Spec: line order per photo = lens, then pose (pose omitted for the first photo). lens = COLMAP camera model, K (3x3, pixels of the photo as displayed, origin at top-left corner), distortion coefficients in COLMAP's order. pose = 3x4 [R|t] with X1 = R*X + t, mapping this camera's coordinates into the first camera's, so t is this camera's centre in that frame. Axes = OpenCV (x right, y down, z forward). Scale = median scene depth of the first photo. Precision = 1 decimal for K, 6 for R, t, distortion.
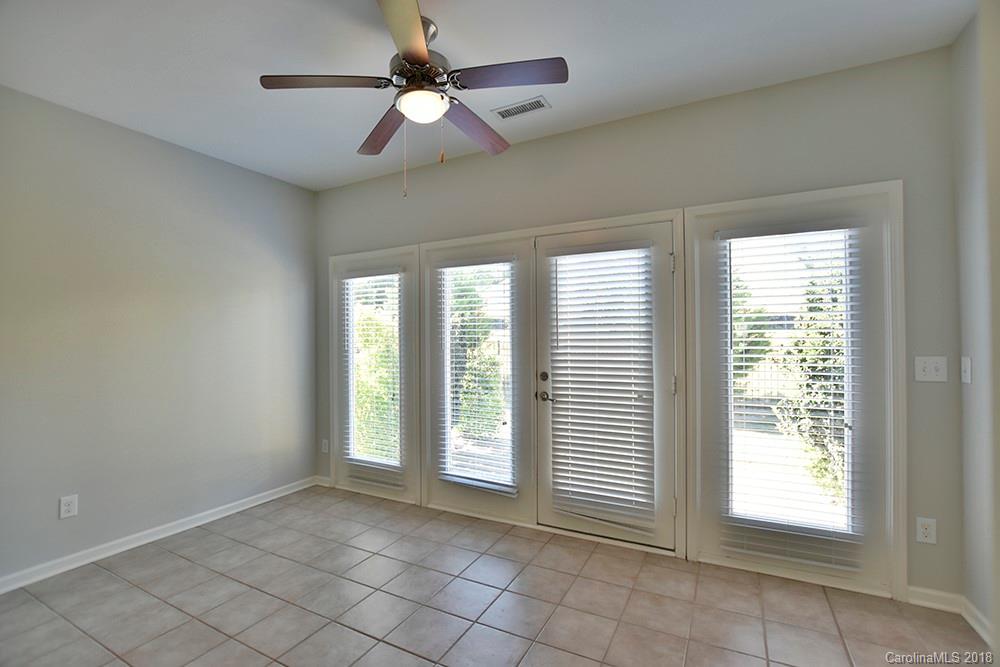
lens RADIAL K [[438.6, 0, 495.2], [0, 438.6, 335.1], [0, 0, 1]] dist [-0.000033, 0.000411]
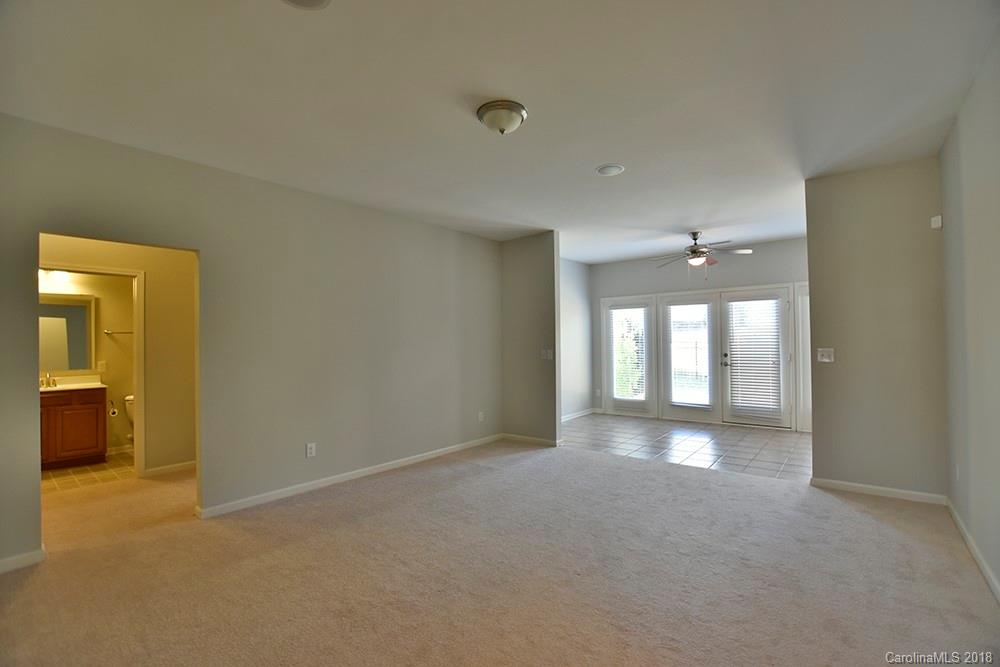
lens RADIAL K [[438.6, 0, 509.2], [0, 438.6, 336.2], [0, 0, 1]] dist [-0.000033, 0.000411]
pose [[0.985422, -0.006727, -0.169992, -0.588794], [0.005935, 0.999969, -0.005165, 0.002598], [0.170022, 0.004081, 0.985432, -1.374948]]
